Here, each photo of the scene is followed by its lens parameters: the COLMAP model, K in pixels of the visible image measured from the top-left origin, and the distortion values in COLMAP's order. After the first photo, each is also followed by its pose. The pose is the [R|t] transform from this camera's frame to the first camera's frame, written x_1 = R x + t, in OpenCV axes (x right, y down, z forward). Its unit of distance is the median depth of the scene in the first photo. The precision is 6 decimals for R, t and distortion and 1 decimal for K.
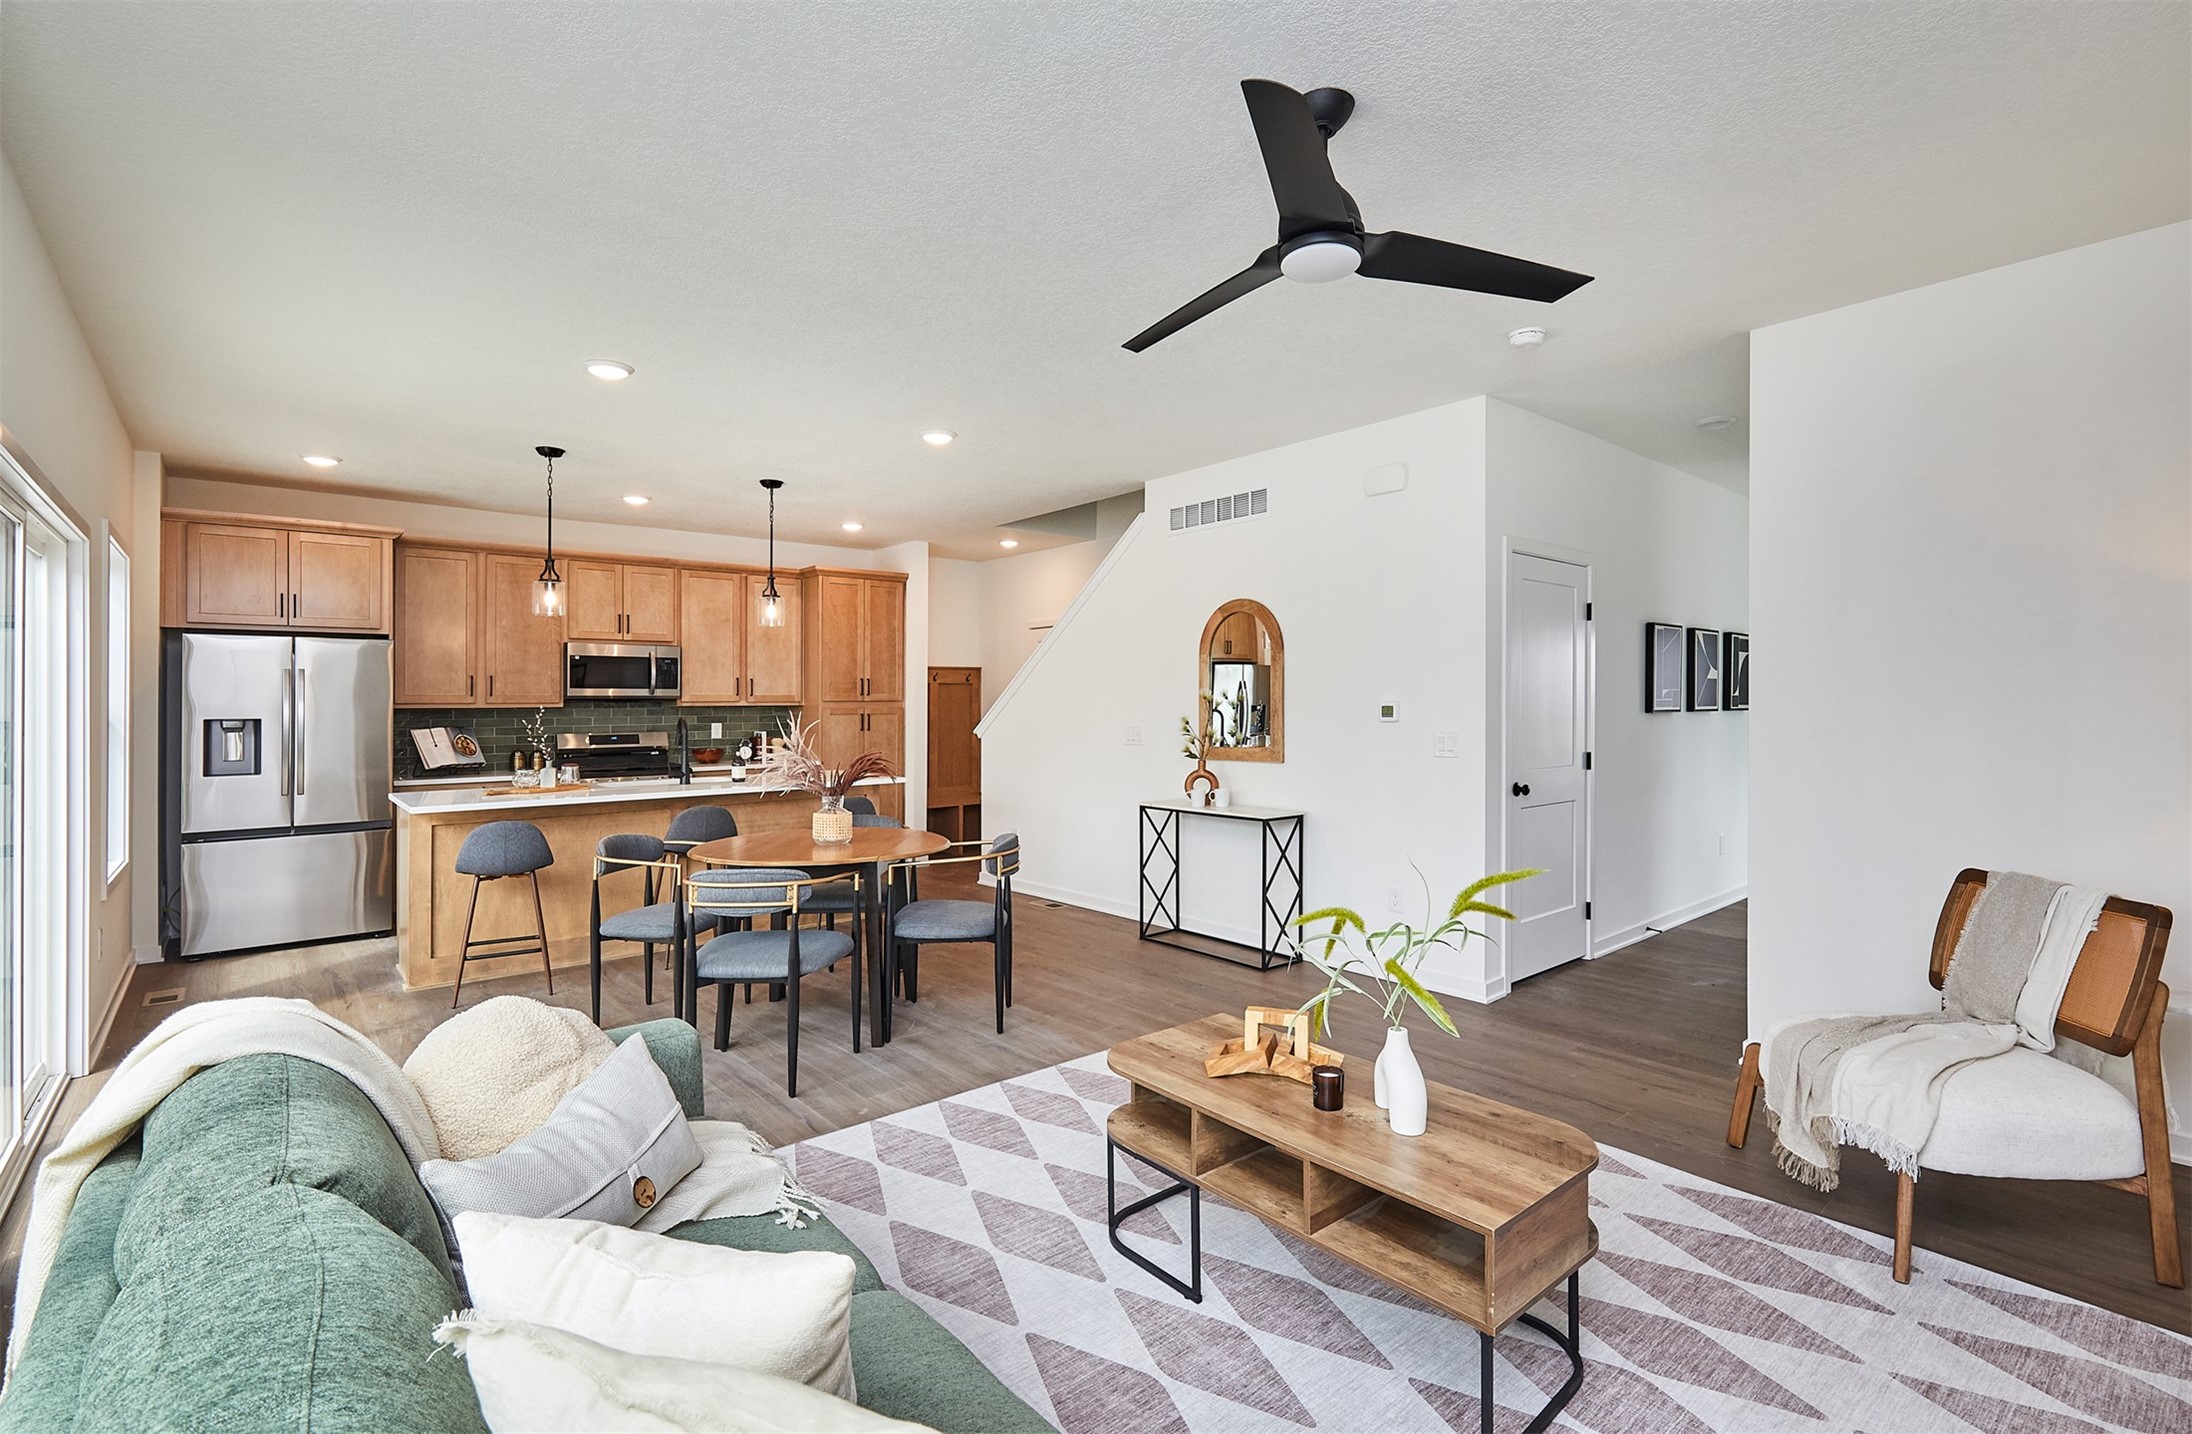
lens RADIAL K [[988.1, 0, 1149.3], [0, 988.1, 698.1], [0, 0, 1]] dist [-0.006182, 0.001691]
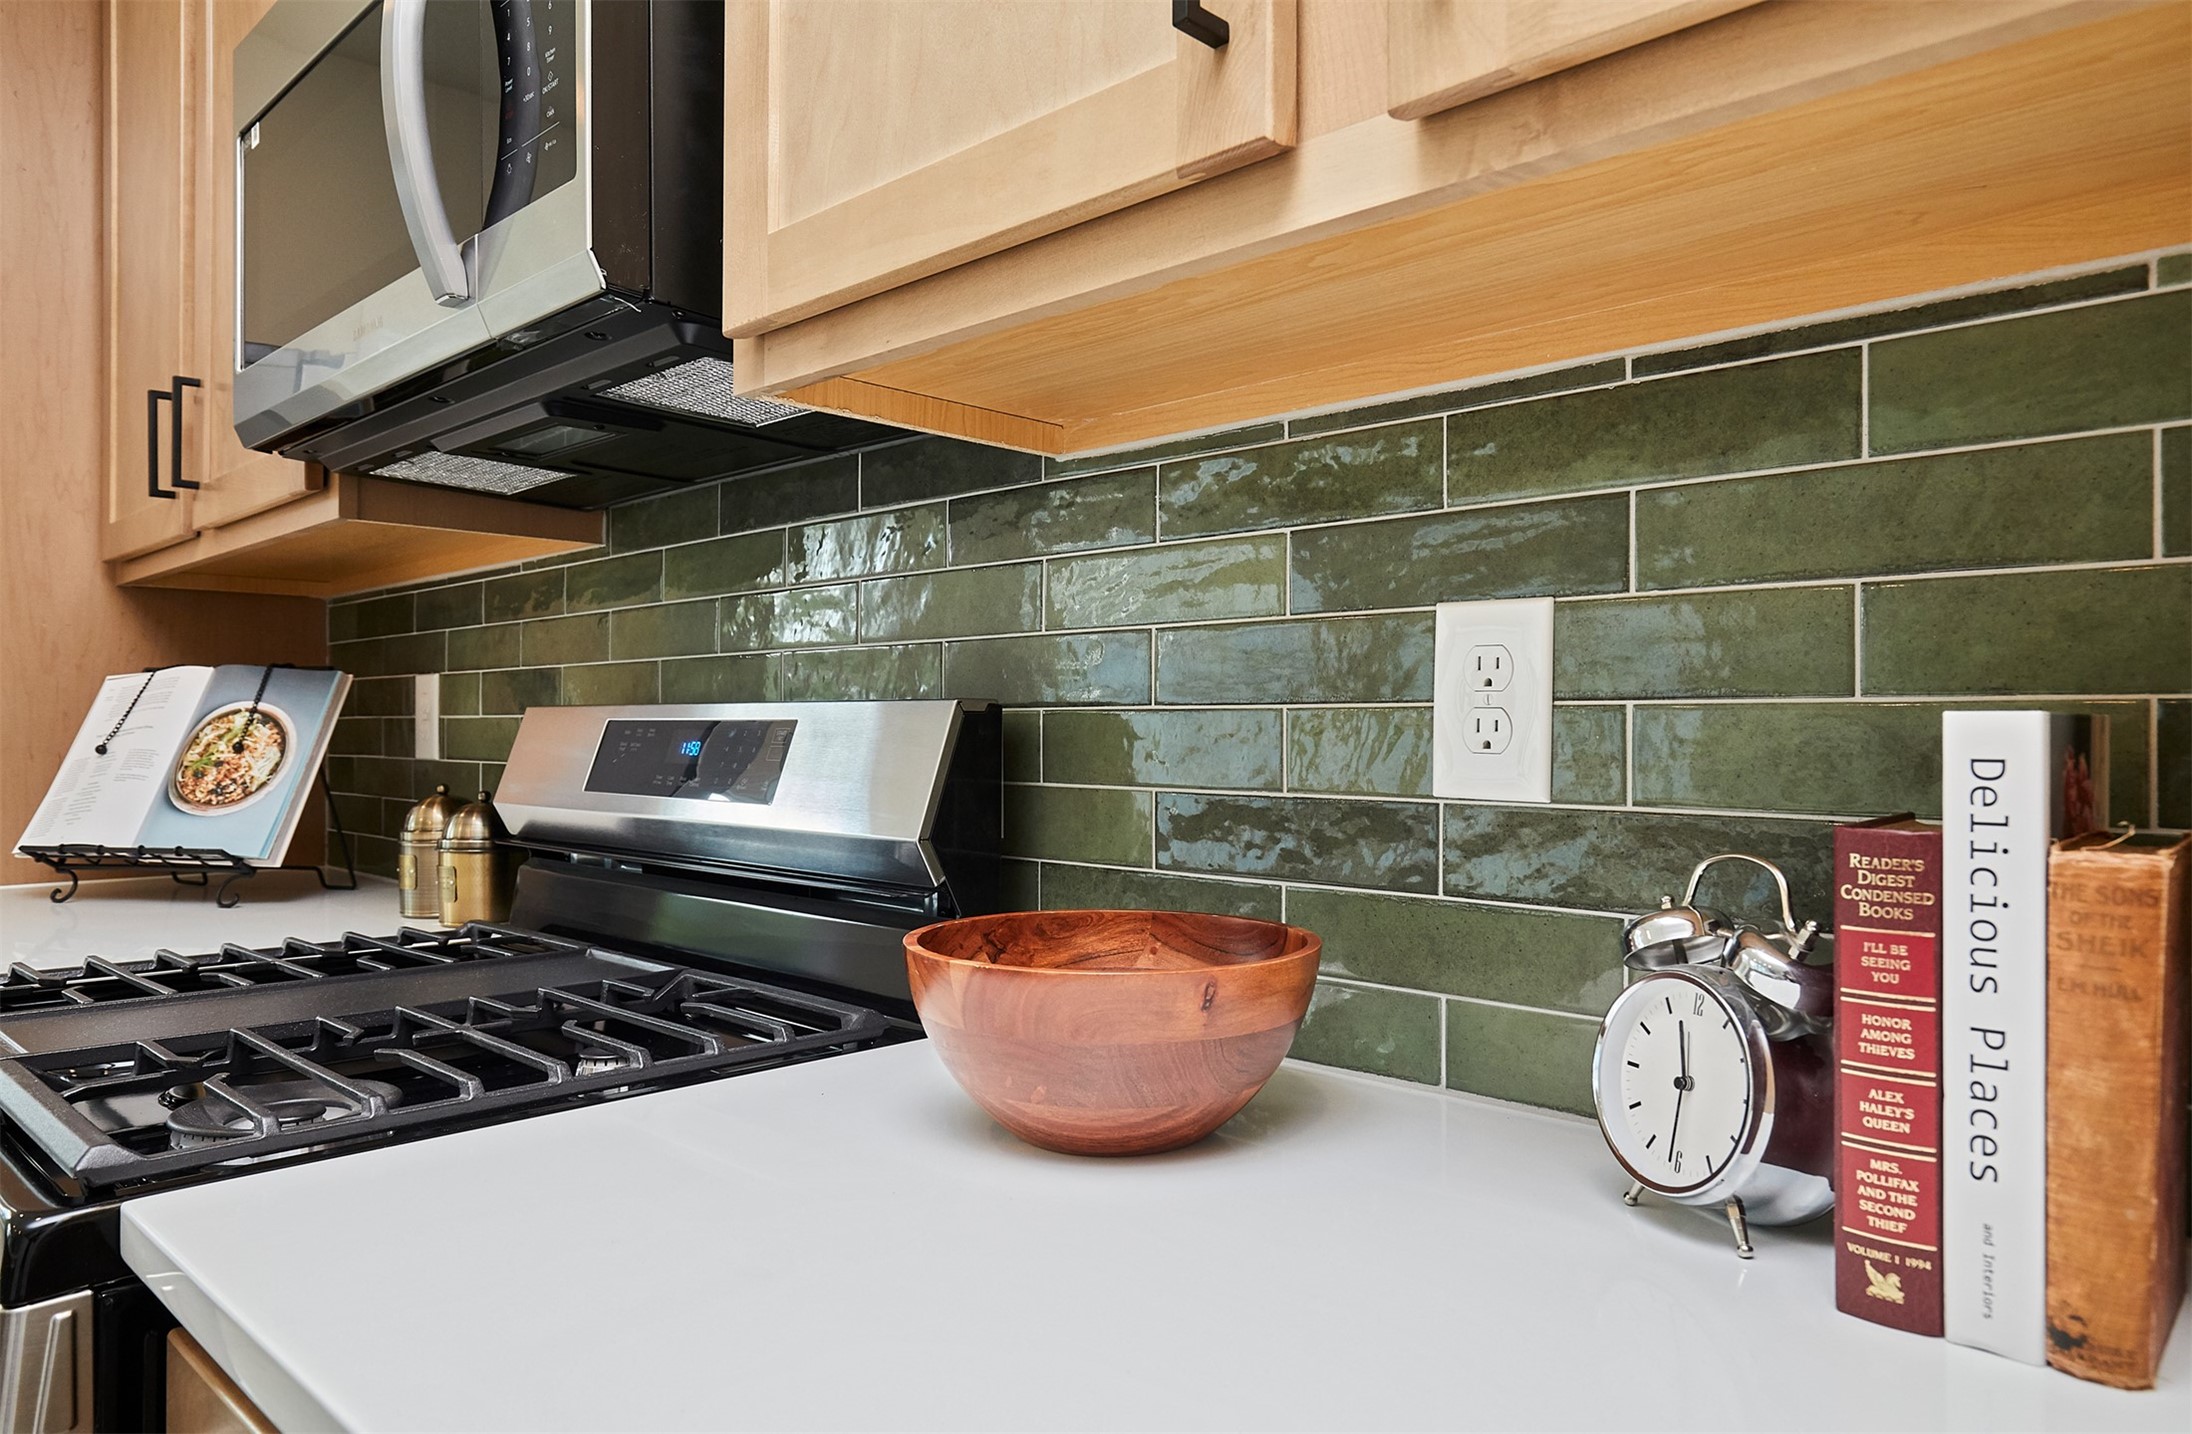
lens RADIAL K [[1433.0, 0, 1100.6], [0, 1433.0, 717.1], [0, 0, 1]] dist [0.003041, -0.002267]
pose [[0.053793, 0.009107, -0.998511, -0.392622], [0.012924, 0.999868, 0.009816, 0.039343], [0.998468, -0.013433, 0.053668, 1.151653]]
